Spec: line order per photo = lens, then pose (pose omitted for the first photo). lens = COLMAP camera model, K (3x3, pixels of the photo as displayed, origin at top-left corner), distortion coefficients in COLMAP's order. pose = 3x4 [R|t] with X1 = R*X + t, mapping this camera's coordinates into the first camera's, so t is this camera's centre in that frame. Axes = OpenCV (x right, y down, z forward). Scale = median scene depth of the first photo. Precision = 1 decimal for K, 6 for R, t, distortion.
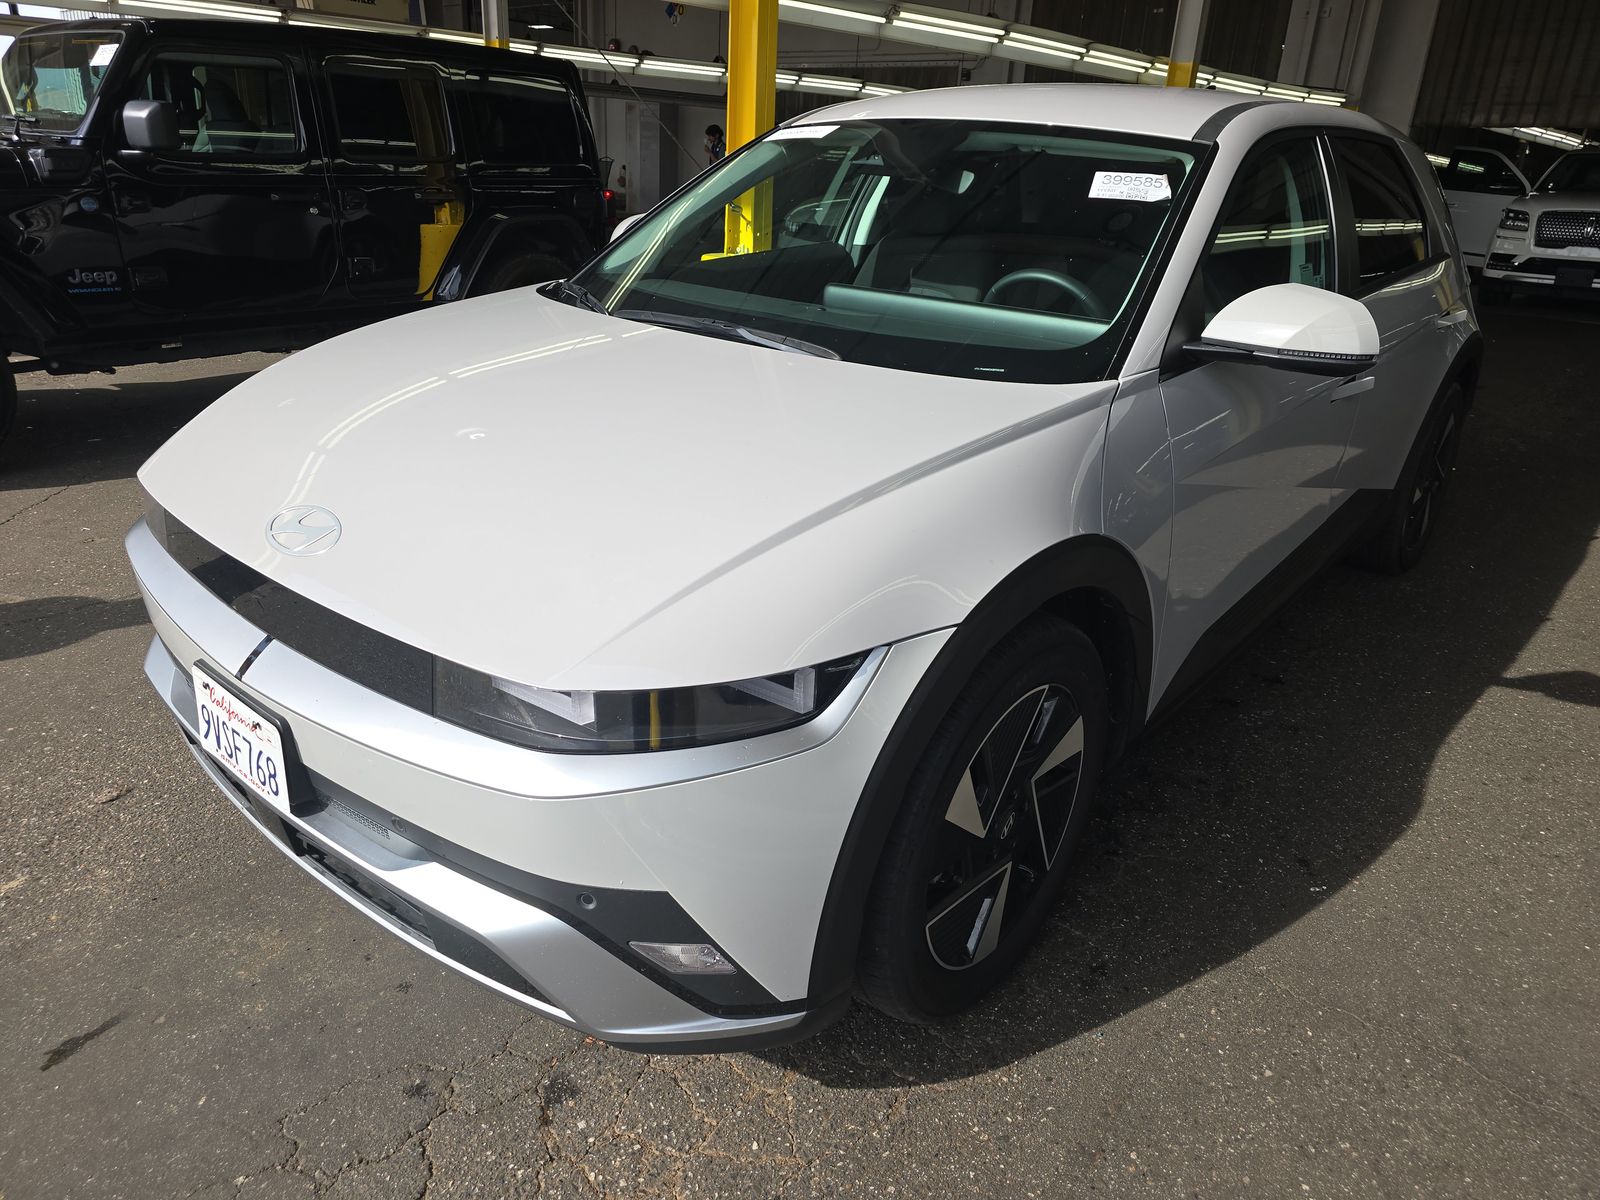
lens RADIAL K [[1107.9, 0, 800.0], [0, 1107.9, 600.0], [0, 0, 1]] dist [0.018975, -0.002541]
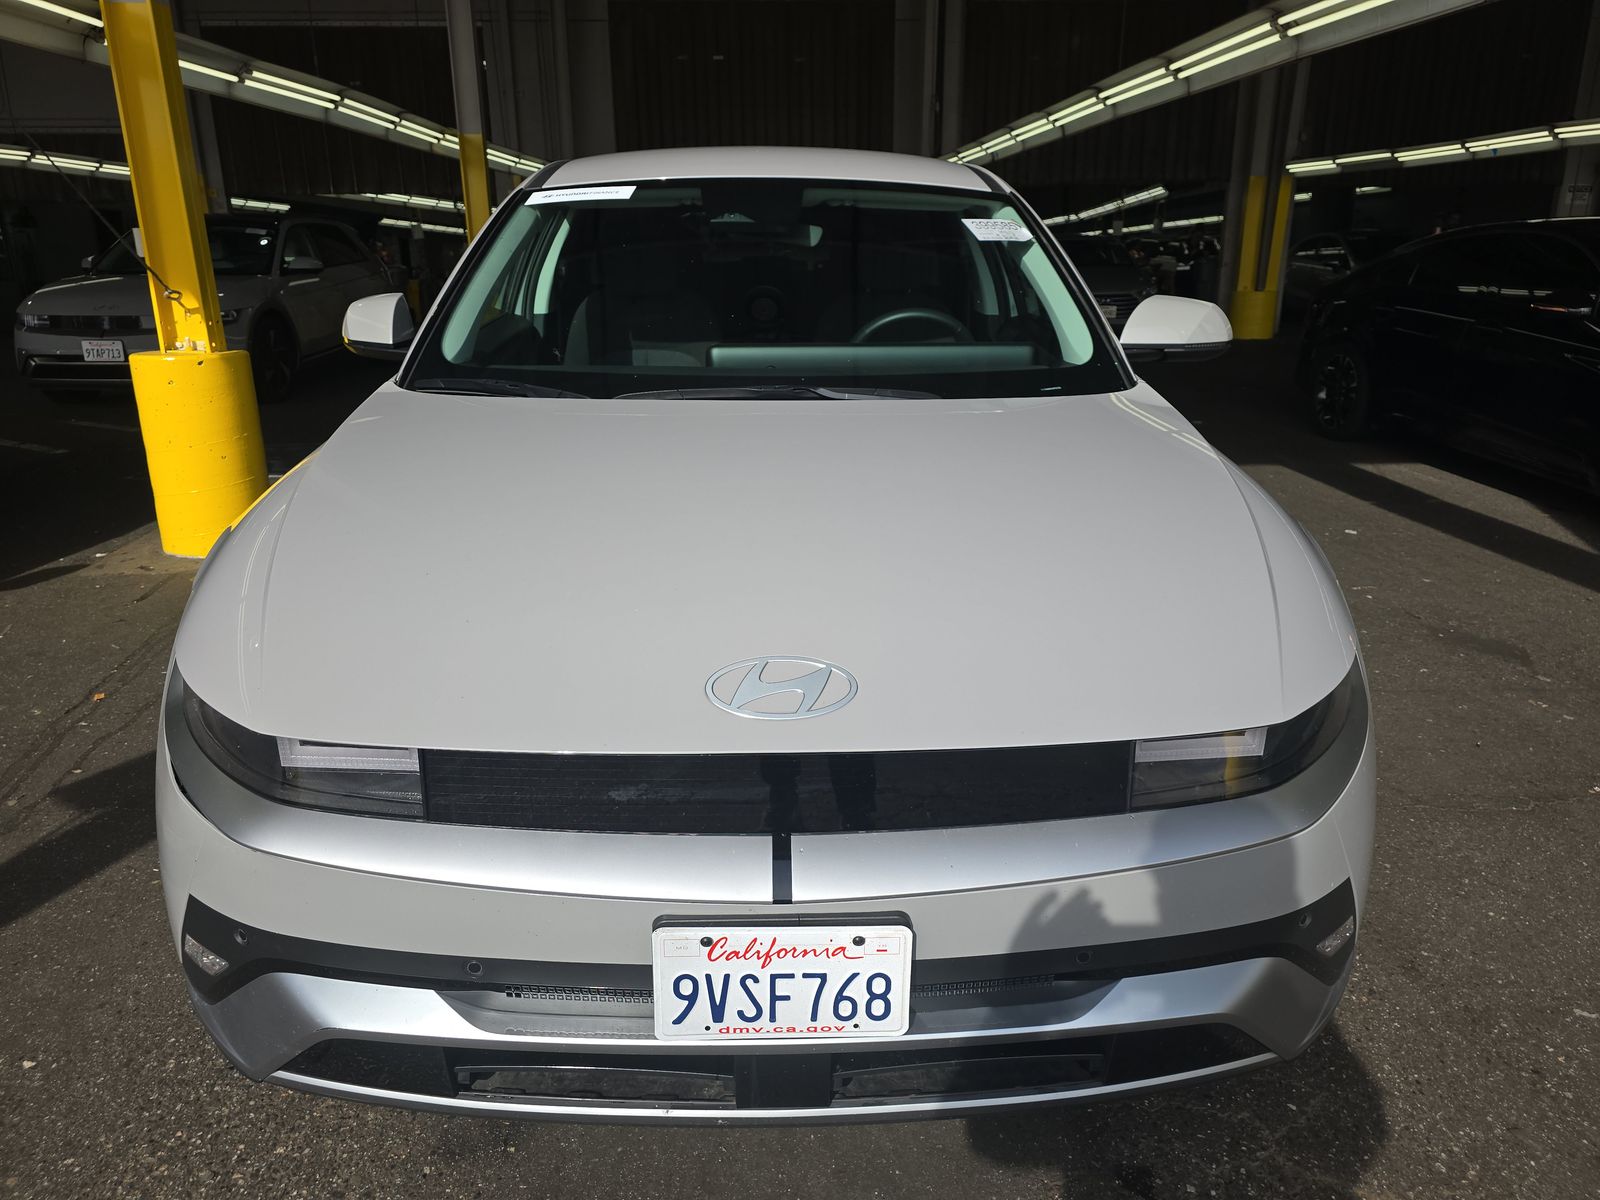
lens RADIAL K [[1069.3, 0, 808.7], [0, 1069.3, 595.8], [0, 0, 1]] dist [0.049855, -0.041978]
pose [[0.739676, -0.251993, 0.624002, -0.409560], [0.282450, 0.957871, 0.052012, -0.073758], [-0.610820, 0.137777, 0.779690, 0.182482]]
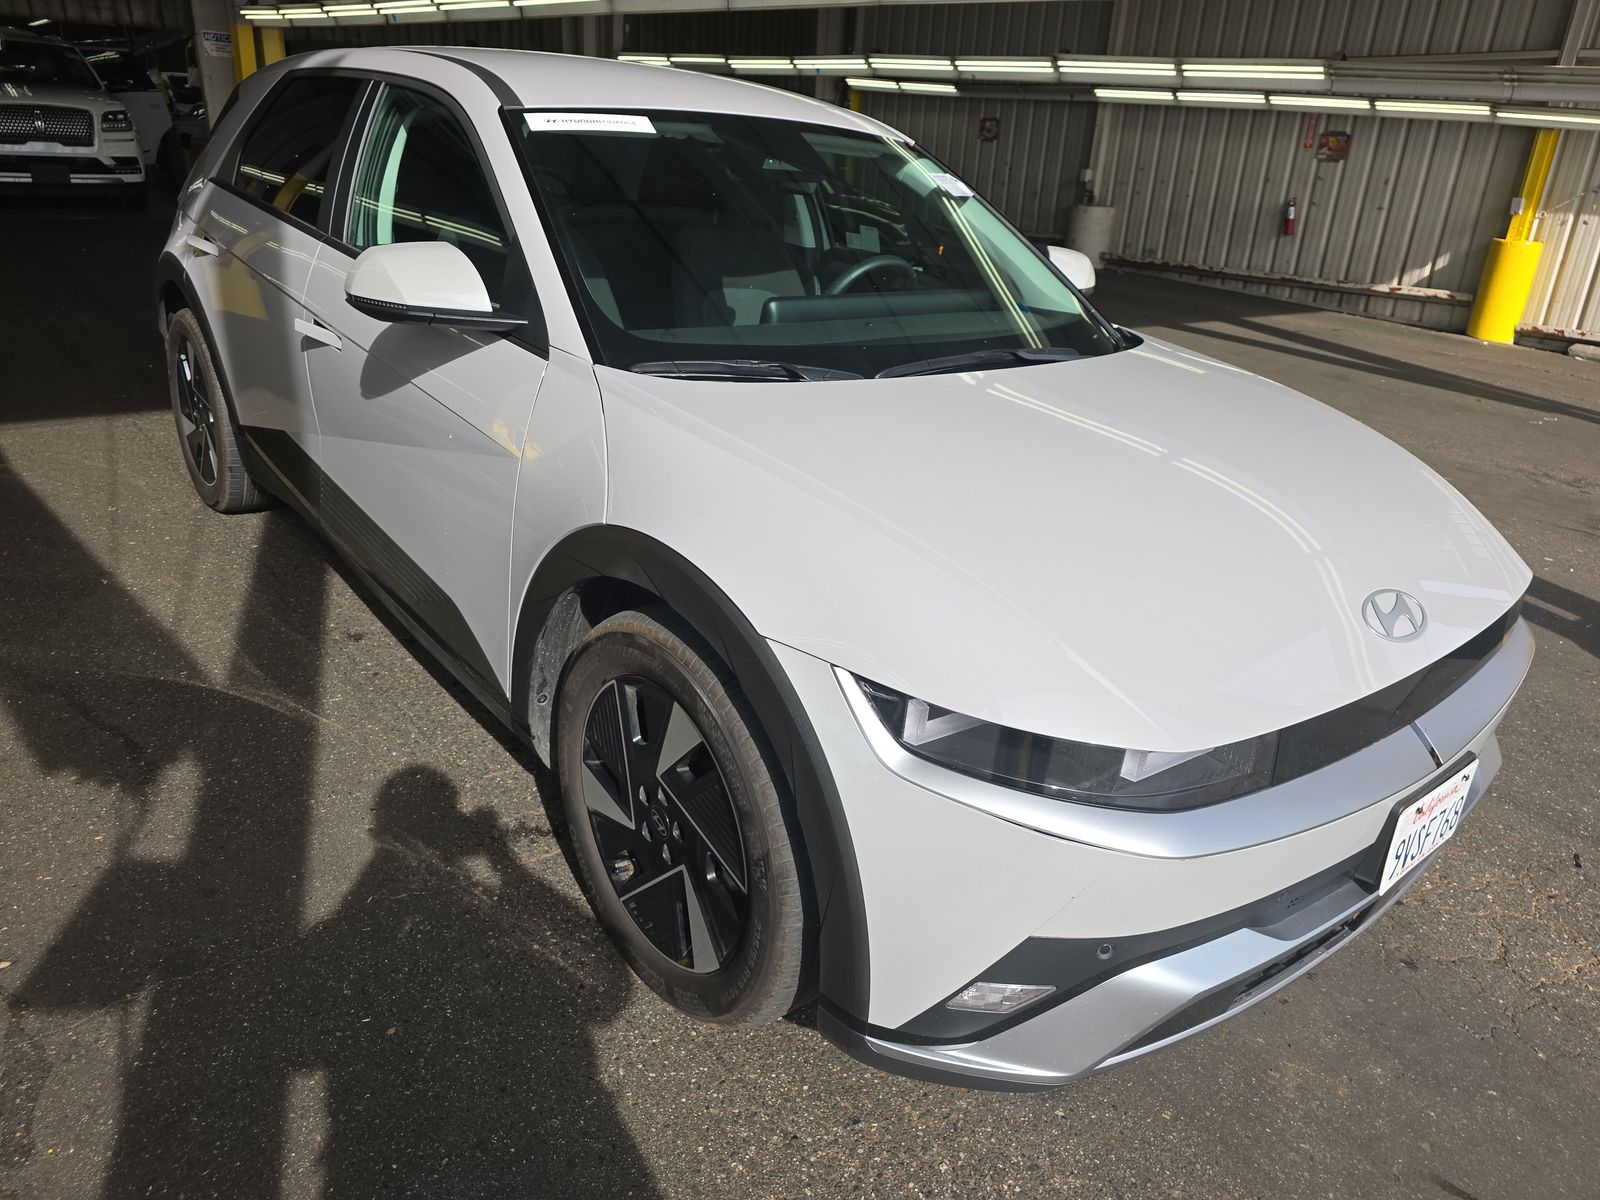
lens RADIAL K [[1069.3, 0, 808.7], [0, 1069.3, 595.8], [0, 0, 1]] dist [0.049855, -0.041978]
pose [[0.160917, -0.418473, 0.893860, -0.683337], [0.310324, 0.881183, 0.356672, -0.291740], [-0.936912, 0.219992, 0.271660, 0.596447]]
